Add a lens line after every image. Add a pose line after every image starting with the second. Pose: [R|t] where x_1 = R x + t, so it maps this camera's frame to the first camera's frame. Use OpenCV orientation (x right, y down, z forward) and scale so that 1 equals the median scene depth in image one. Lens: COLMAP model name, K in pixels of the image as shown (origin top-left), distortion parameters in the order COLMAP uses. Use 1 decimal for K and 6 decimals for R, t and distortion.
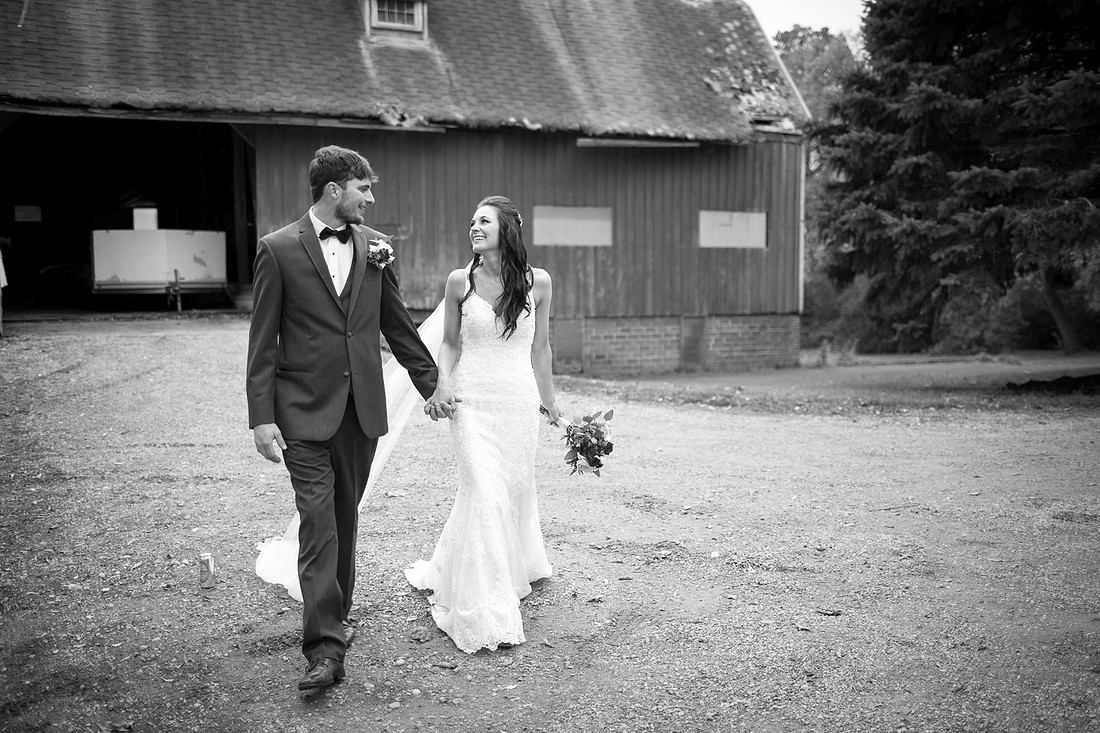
lens RADIAL K [[1058.8, 0, 548.1], [0, 1058.8, 386.8], [0, 0, 1]] dist [-0.094368, 0.085973]
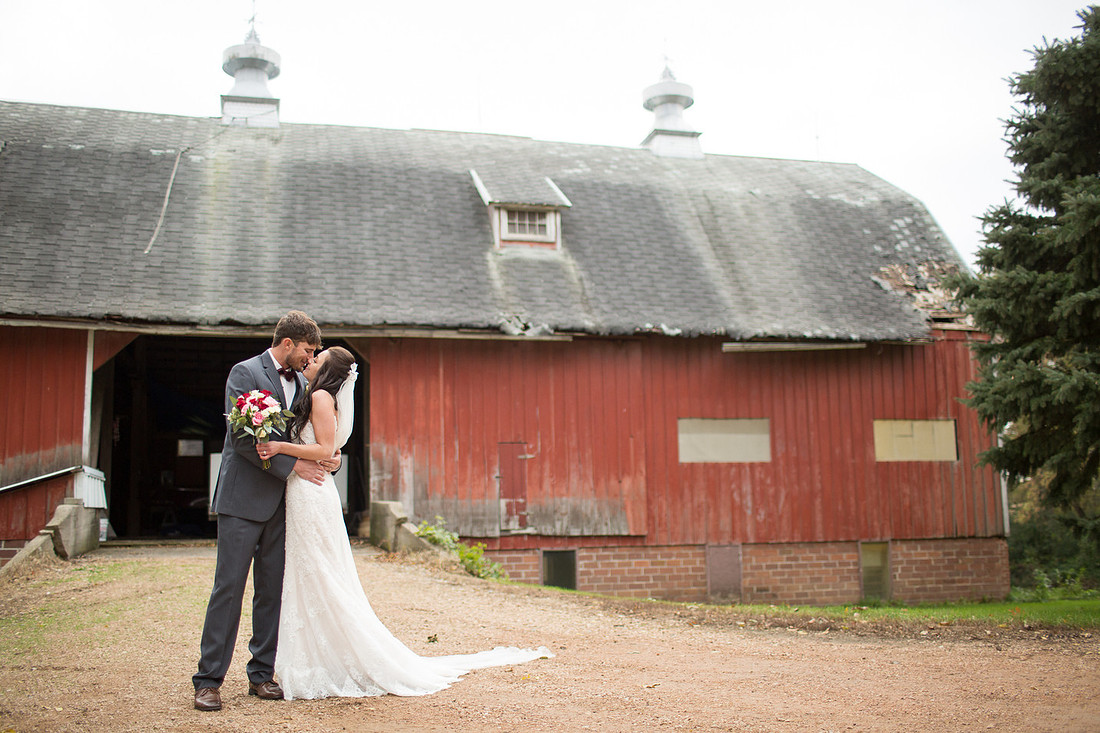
lens RADIAL K [[1058.8, 0, 548.1], [0, 1058.8, 386.8], [0, 0, 1]] dist [-0.094368, 0.085973]
pose [[0.978287, -0.041238, -0.203109, 0.064052], [-0.006853, 0.973032, -0.230568, 0.010491], [0.207140, 0.226953, 0.951622, 0.116810]]
